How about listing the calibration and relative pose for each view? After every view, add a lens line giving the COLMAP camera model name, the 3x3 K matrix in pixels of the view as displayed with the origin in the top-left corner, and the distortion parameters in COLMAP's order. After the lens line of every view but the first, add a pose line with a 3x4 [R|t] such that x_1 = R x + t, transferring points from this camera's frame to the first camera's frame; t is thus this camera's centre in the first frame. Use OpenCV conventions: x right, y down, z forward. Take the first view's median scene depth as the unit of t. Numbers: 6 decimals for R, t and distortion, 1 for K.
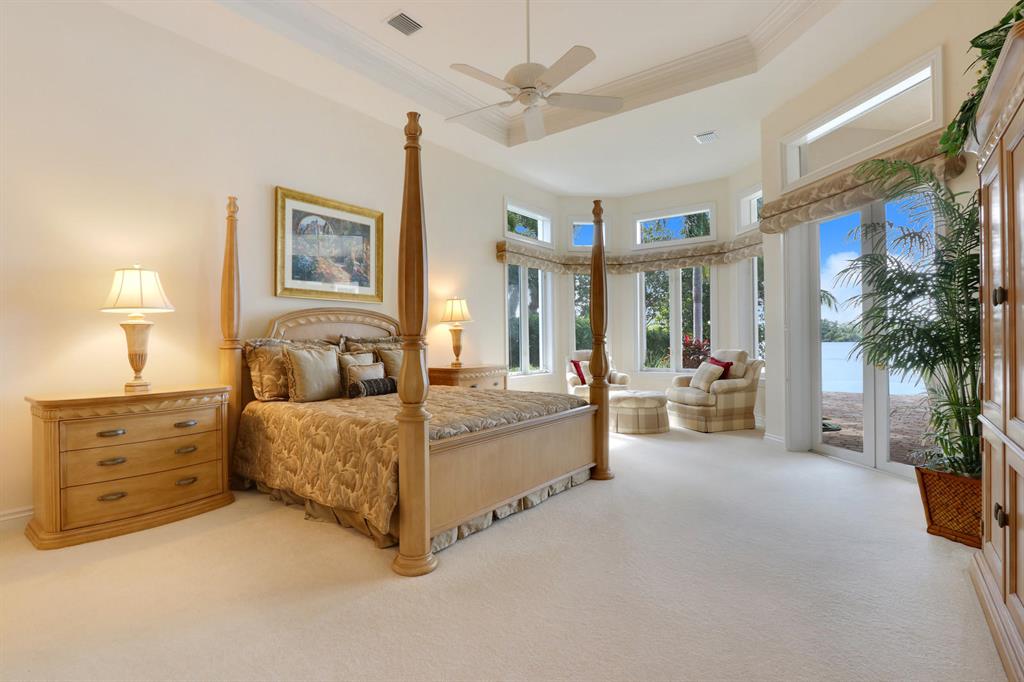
lens RADIAL K [[481.5, 0, 498.3], [0, 481.5, 337.0], [0, 0, 1]] dist [-0.017603, 0.000142]
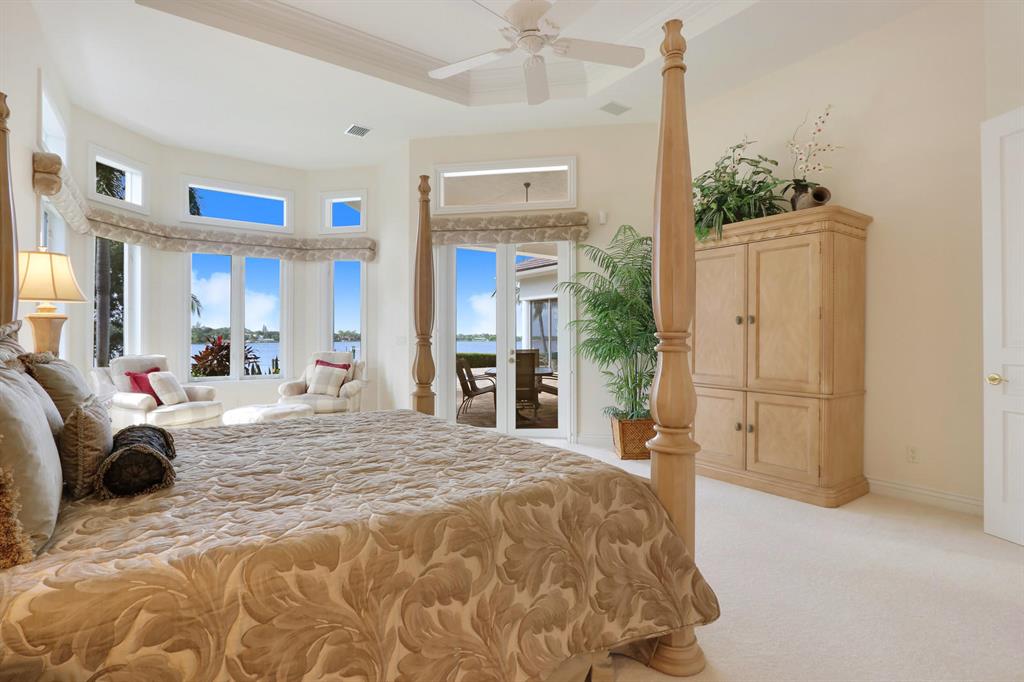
lens RADIAL K [[481.5, 0, 498.3], [0, 481.5, 337.0], [0, 0, 1]] dist [-0.017603, 0.000142]
pose [[0.305966, 0.010128, 0.951988, -0.418704], [-0.004665, 0.999947, -0.009139, 0.006088], [-0.952031, -0.001645, 0.305997, 0.462375]]
